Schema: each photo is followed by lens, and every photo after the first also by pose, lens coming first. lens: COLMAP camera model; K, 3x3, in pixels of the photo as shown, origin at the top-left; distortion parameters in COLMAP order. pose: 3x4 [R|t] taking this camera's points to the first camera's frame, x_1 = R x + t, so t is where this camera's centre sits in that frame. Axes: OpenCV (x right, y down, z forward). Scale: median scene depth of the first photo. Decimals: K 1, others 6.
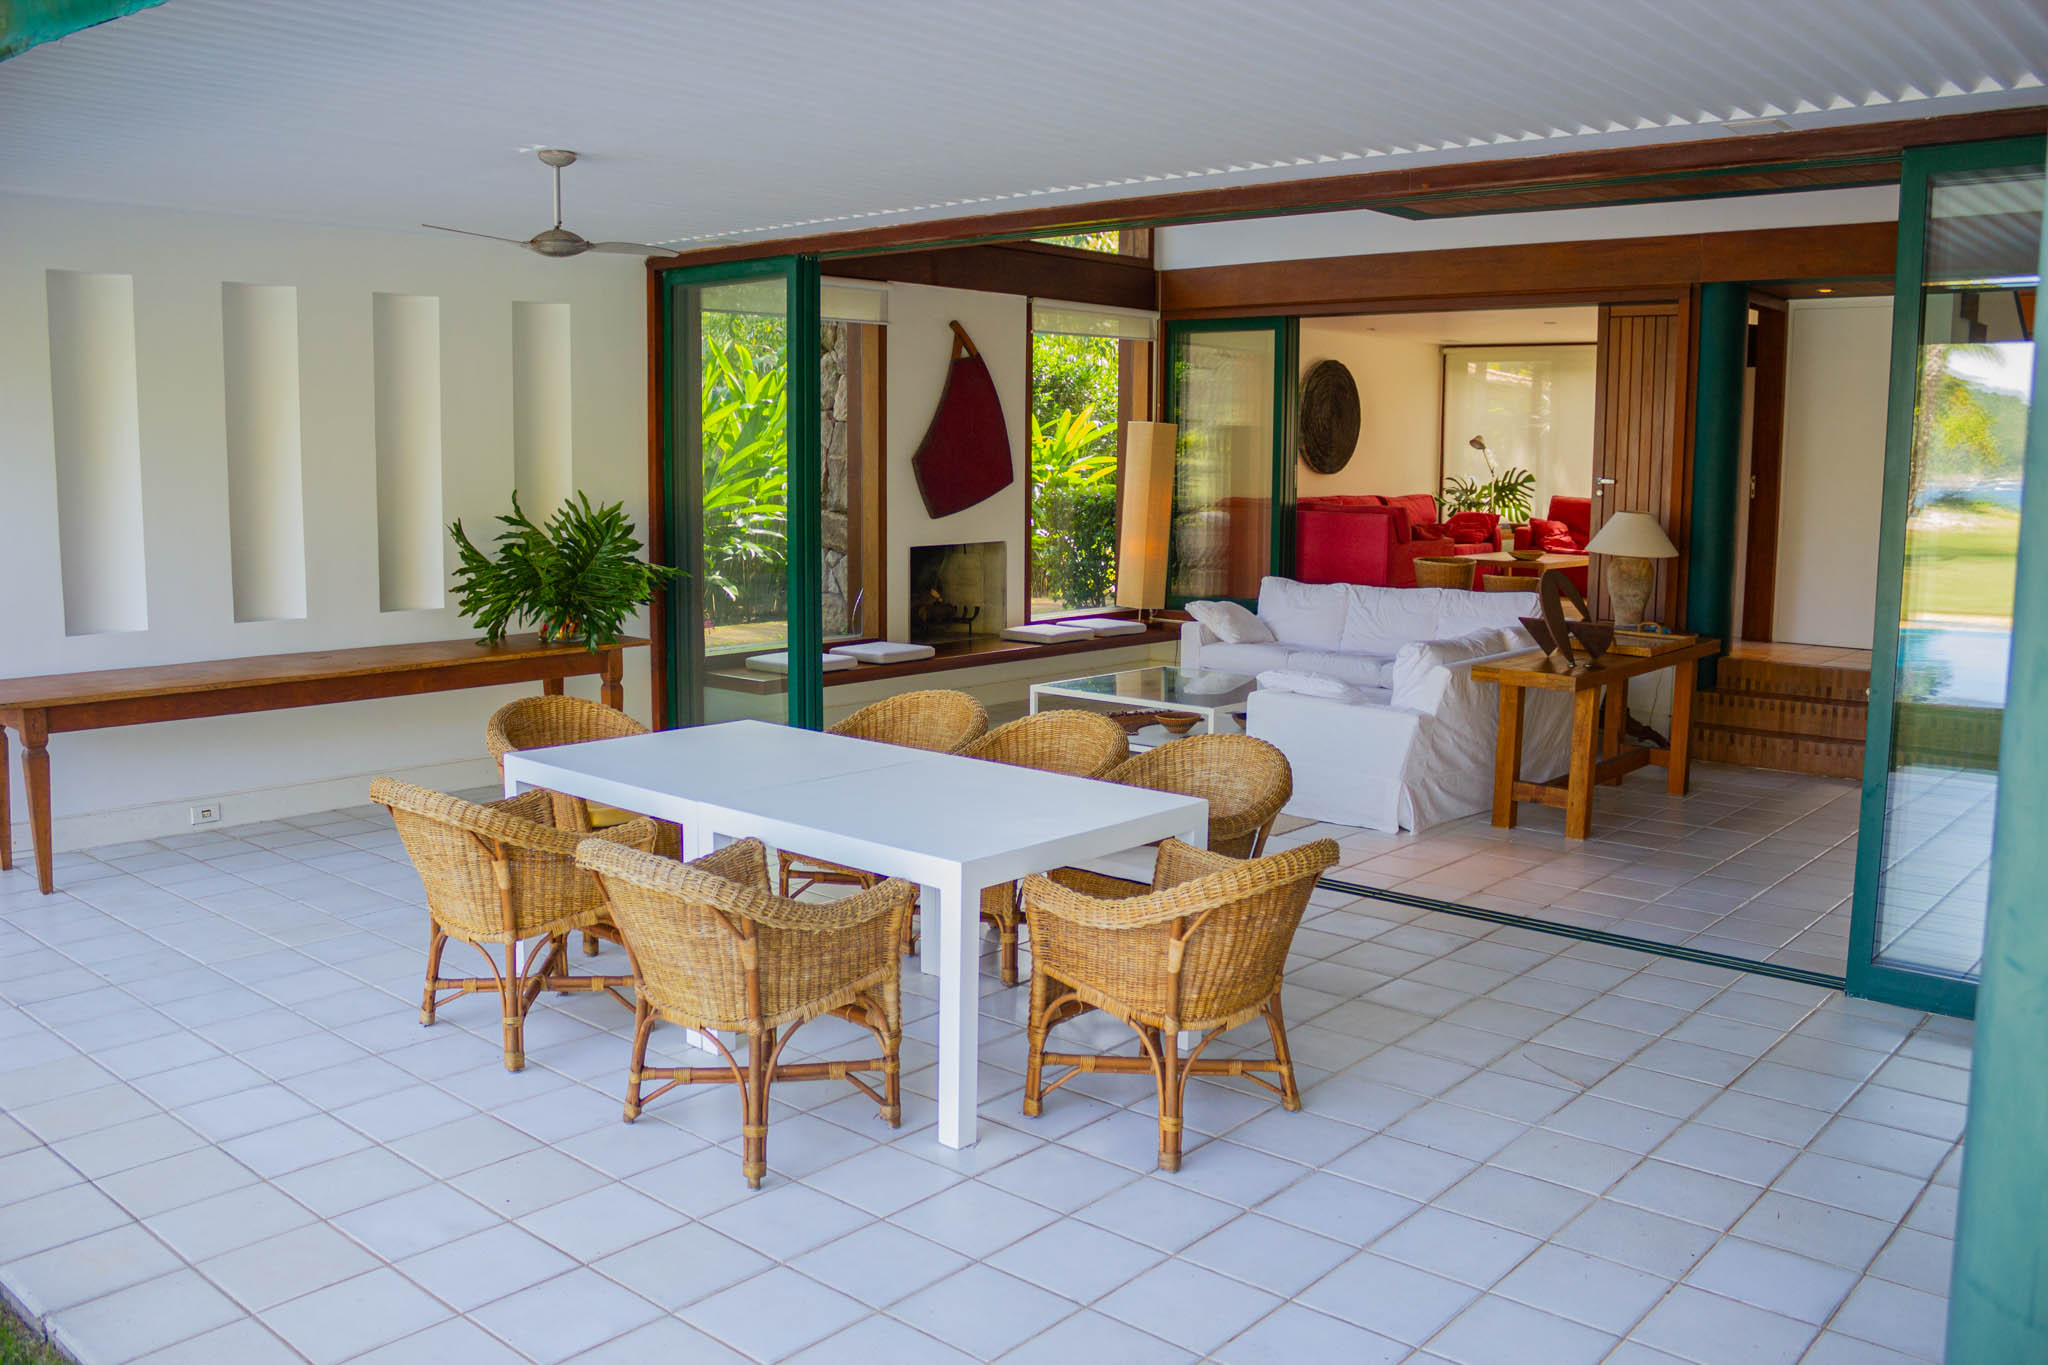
lens RADIAL K [[1720.6, 0, 1024.0], [0, 1720.6, 682.5], [0, 0, 1]] dist [-0.177130, 0.157113]
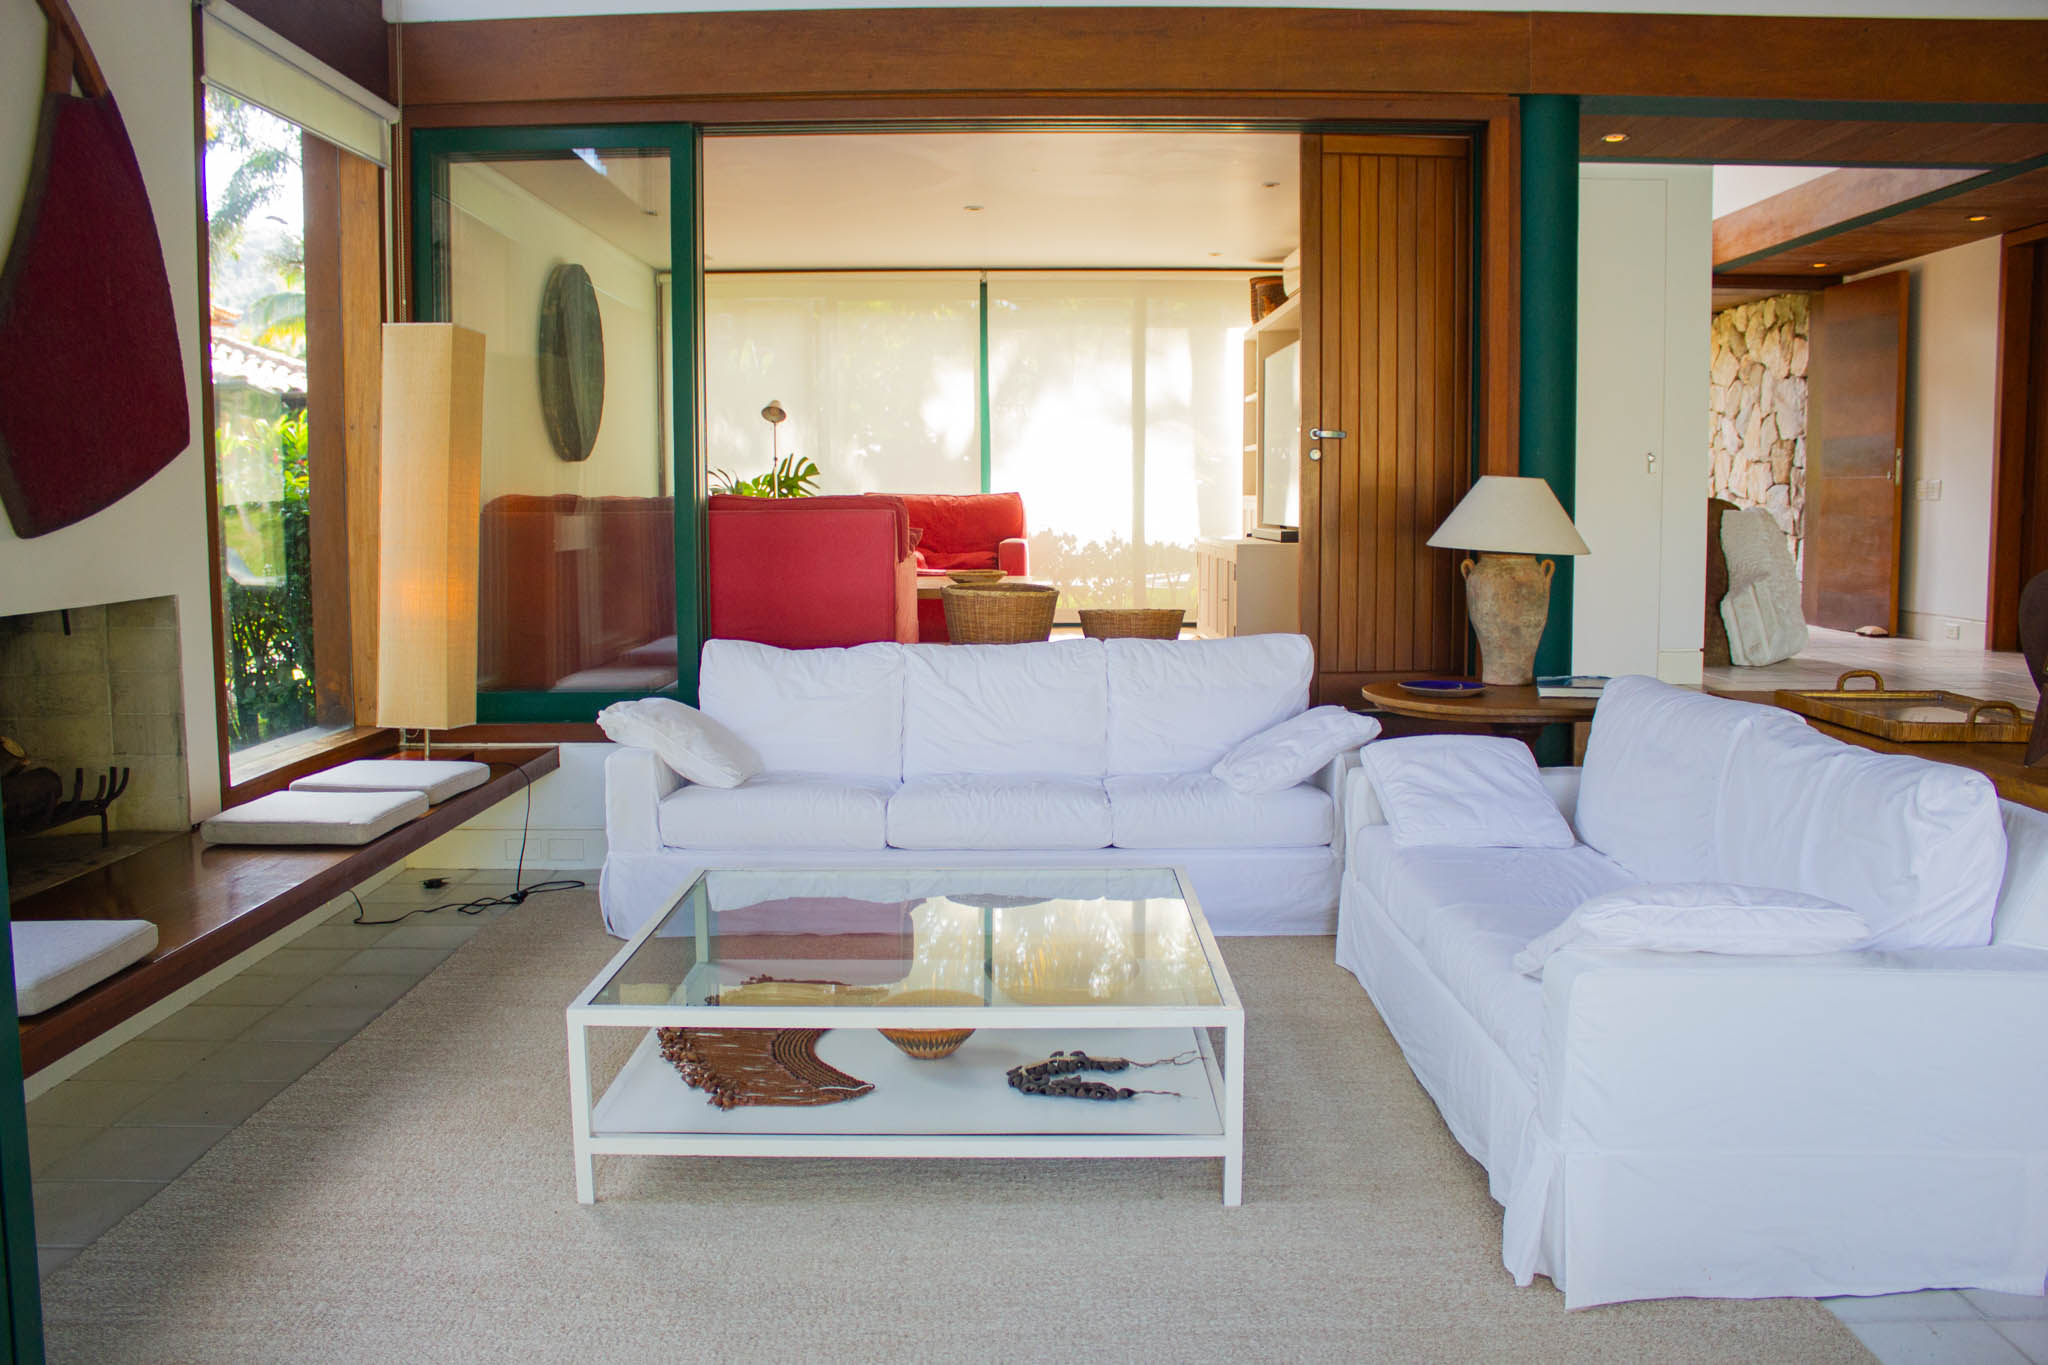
lens RADIAL K [[1687.4, 0, 1024.0], [0, 1687.4, 682.5], [0, 0, 1]] dist [-0.163724, 0.133800]
pose [[0.745036, -0.081405, 0.662038, -0.121184], [0.098479, 0.995072, 0.011531, -0.050295], [-0.659715, 0.056606, 0.749381, 0.631340]]
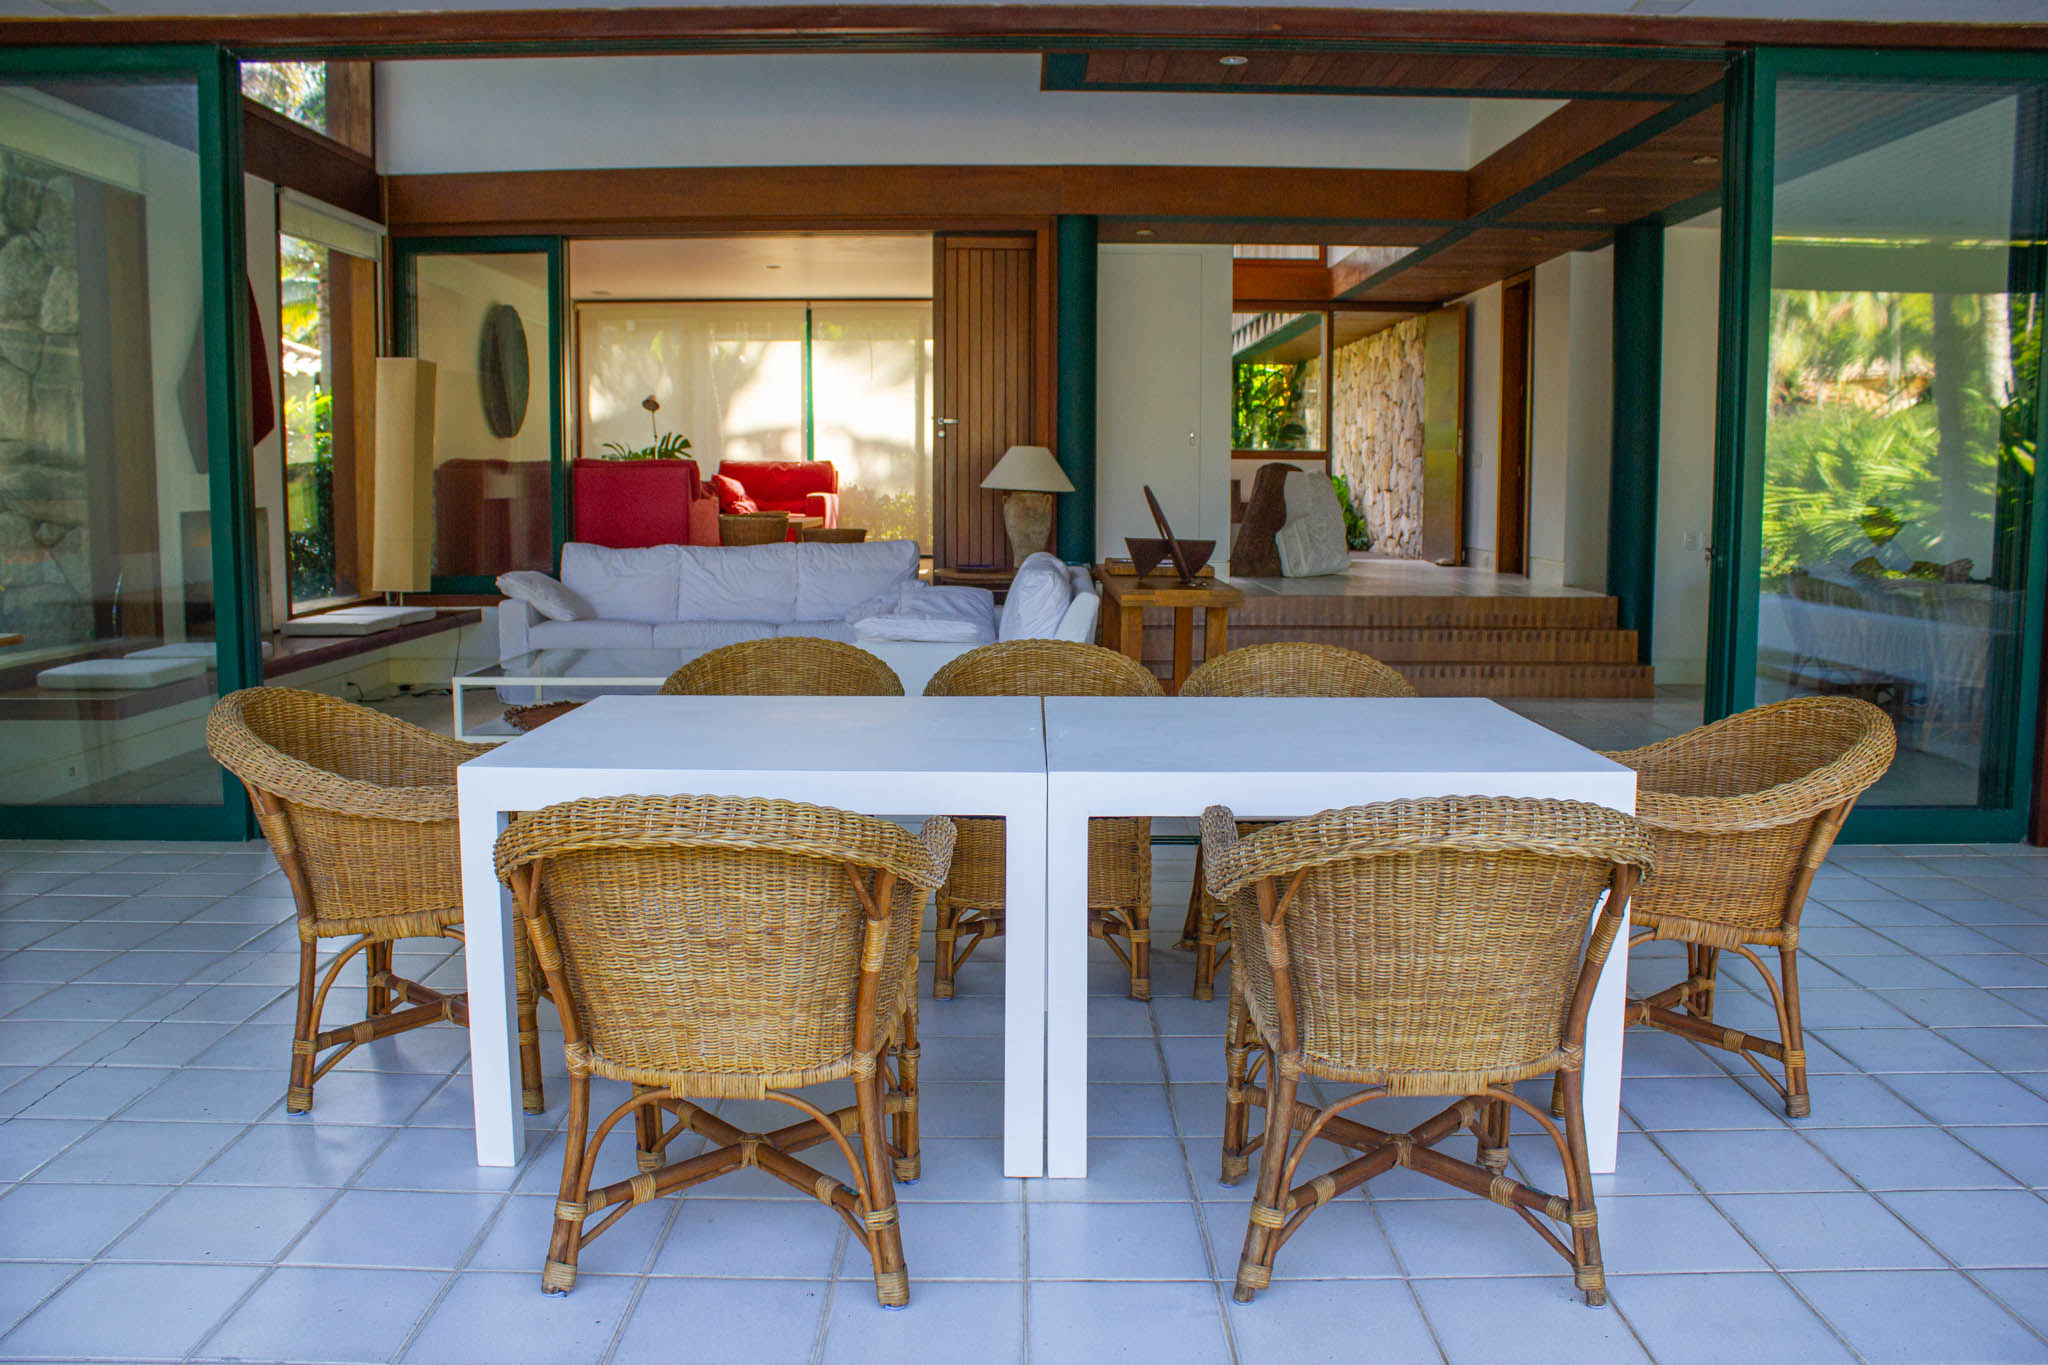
lens RADIAL K [[1720.6, 0, 1024.0], [0, 1720.6, 682.5], [0, 0, 1]] dist [-0.177130, 0.157113]
pose [[0.748707, -0.083506, 0.657620, -0.265285], [0.092075, 0.995518, 0.021585, 0.009934], [-0.656476, 0.044390, 0.753040, 0.249313]]
